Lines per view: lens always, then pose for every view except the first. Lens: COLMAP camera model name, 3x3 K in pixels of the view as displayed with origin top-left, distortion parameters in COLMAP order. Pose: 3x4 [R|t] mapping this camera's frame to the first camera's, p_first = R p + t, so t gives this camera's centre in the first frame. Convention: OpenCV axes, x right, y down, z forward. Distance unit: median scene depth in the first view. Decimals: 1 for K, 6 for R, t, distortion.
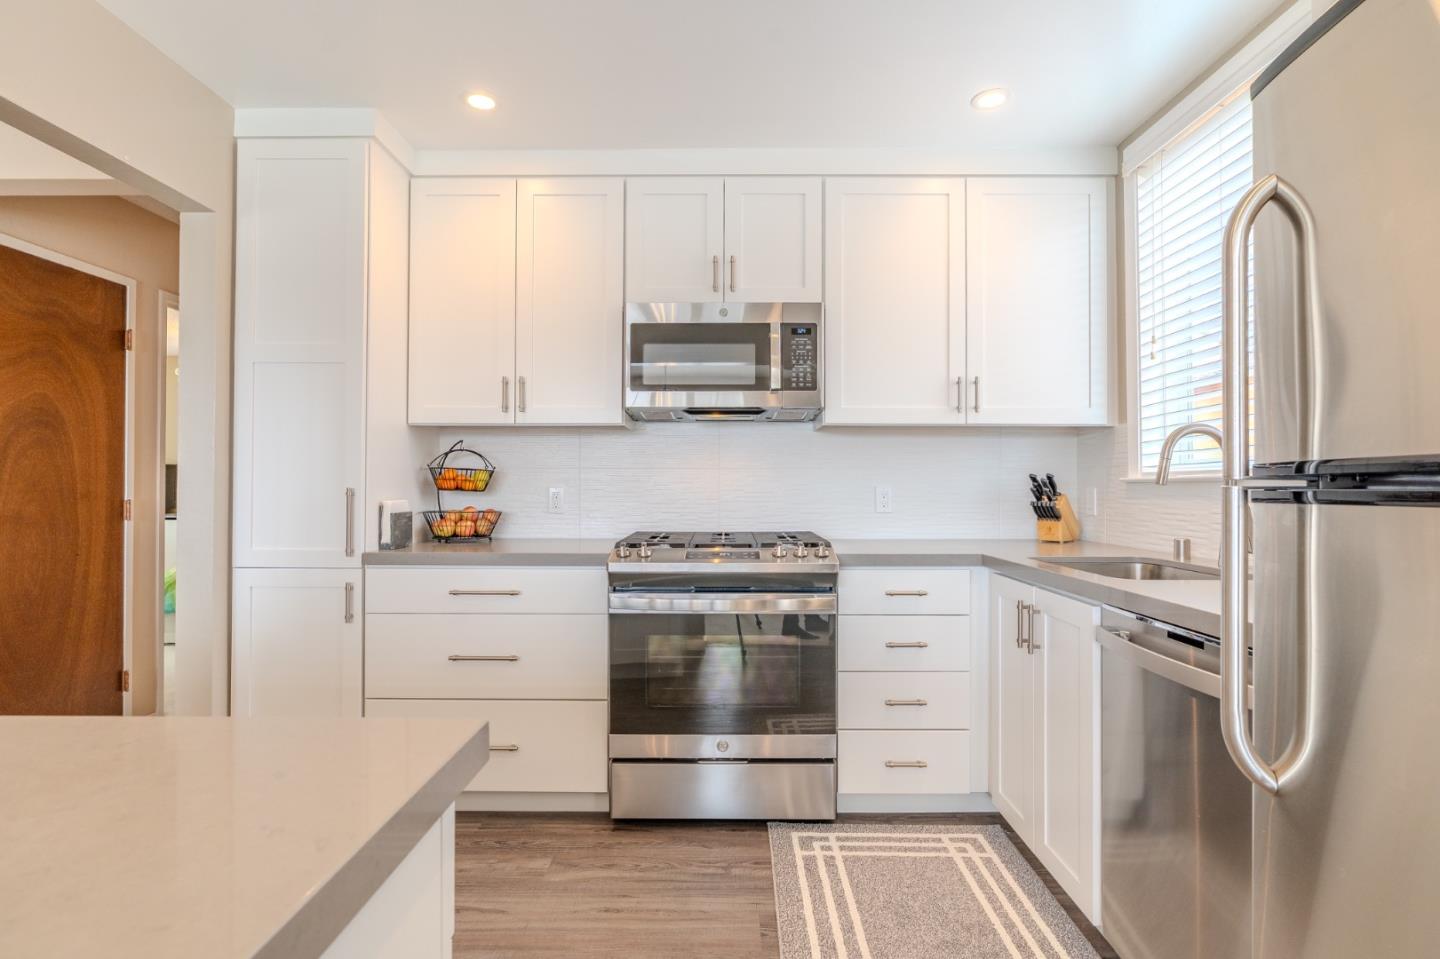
lens RADIAL K [[694.0, 0, 720.0], [0, 694.0, 479.5], [0, 0, 1]] dist [-0.005944, -0.000276]
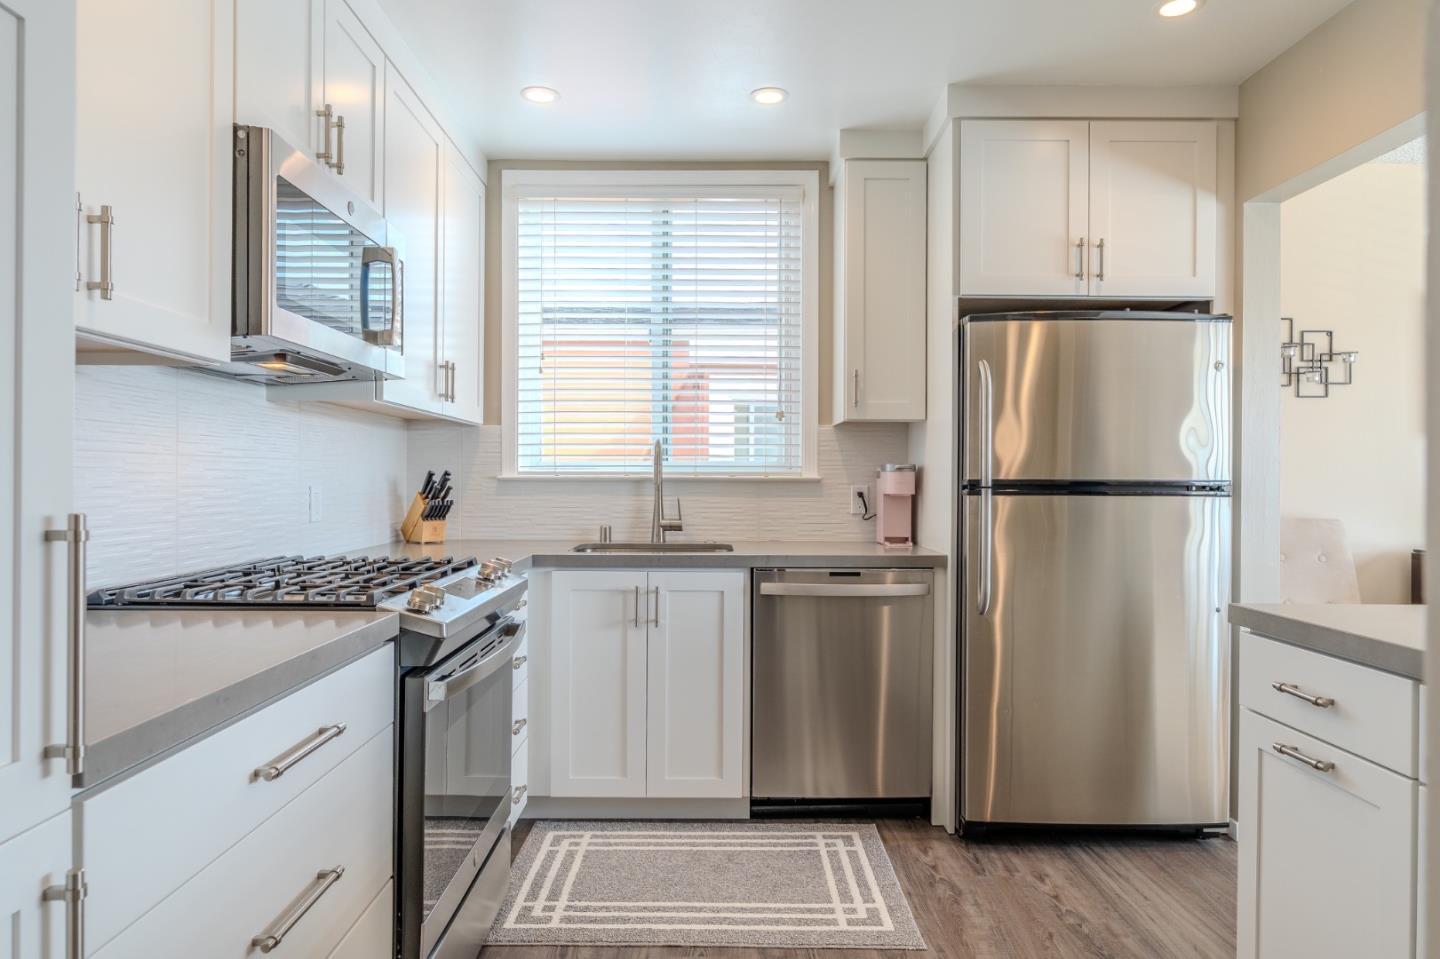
lens RADIAL K [[883.6, 0, 720.0], [0, 883.6, 479.5], [0, 0, 1]] dist [-0.004055, 0.001242]
pose [[-0.021630, -0.002941, 0.999762, -0.802704], [-0.015938, 0.999870, 0.002597, -0.005832], [-0.999639, -0.015878, -0.021674, 0.696021]]
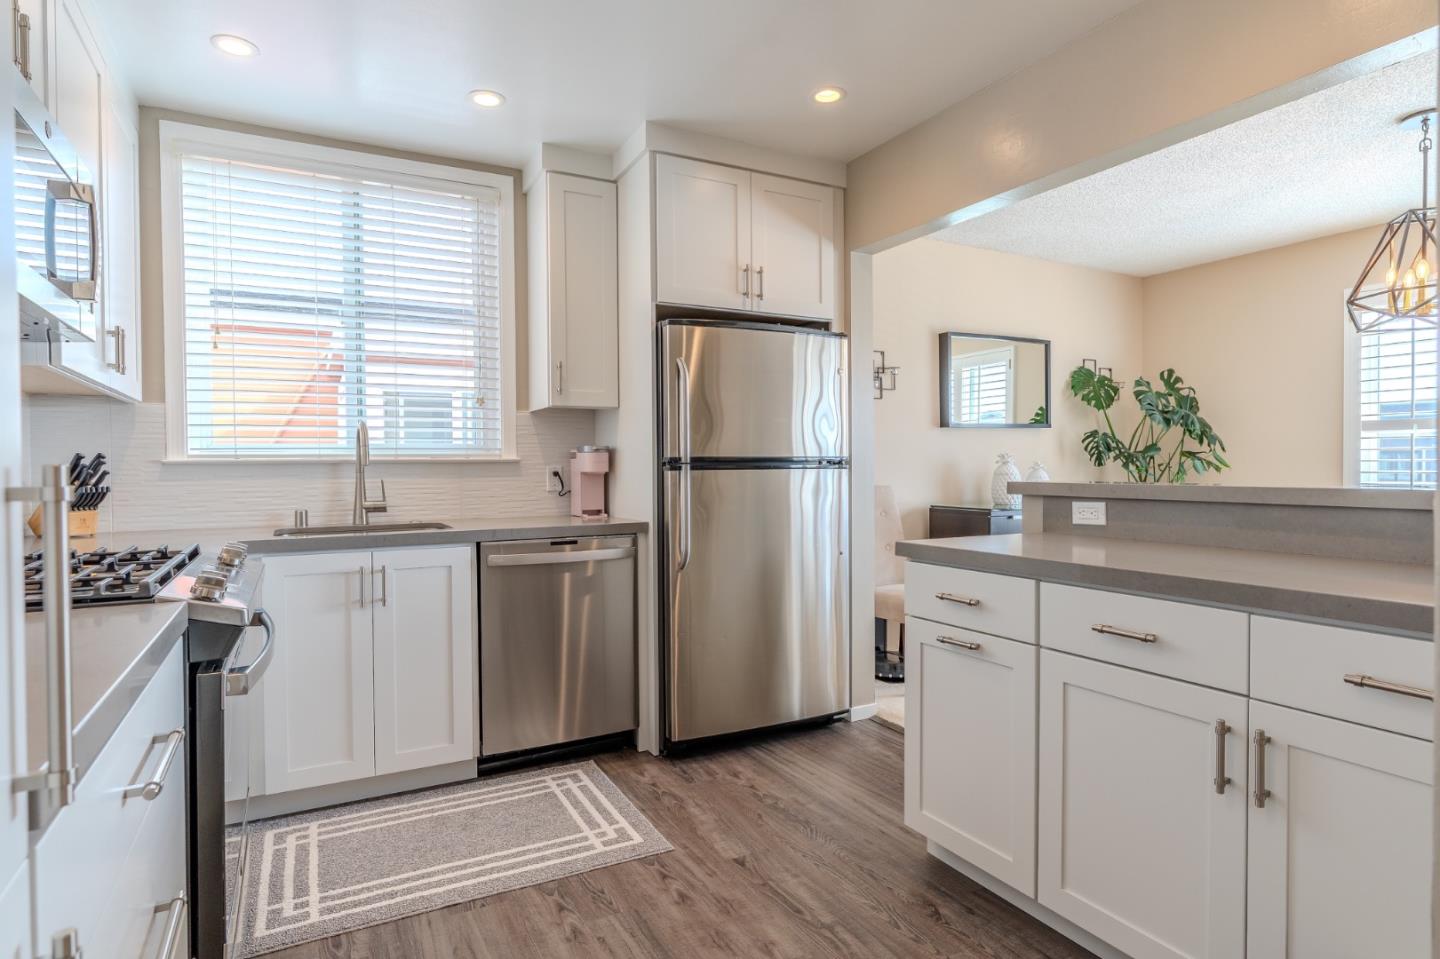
lens RADIAL K [[775.8, 0, 720.0], [0, 775.8, 479.5], [0, 0, 1]] dist [-0.004280, 0.000721]
pose [[-0.487203, -0.011271, 0.873216, -0.753799], [-0.002270, 0.999930, 0.011640, 0.011620], [-0.873286, 0.003689, -0.487194, 0.858963]]
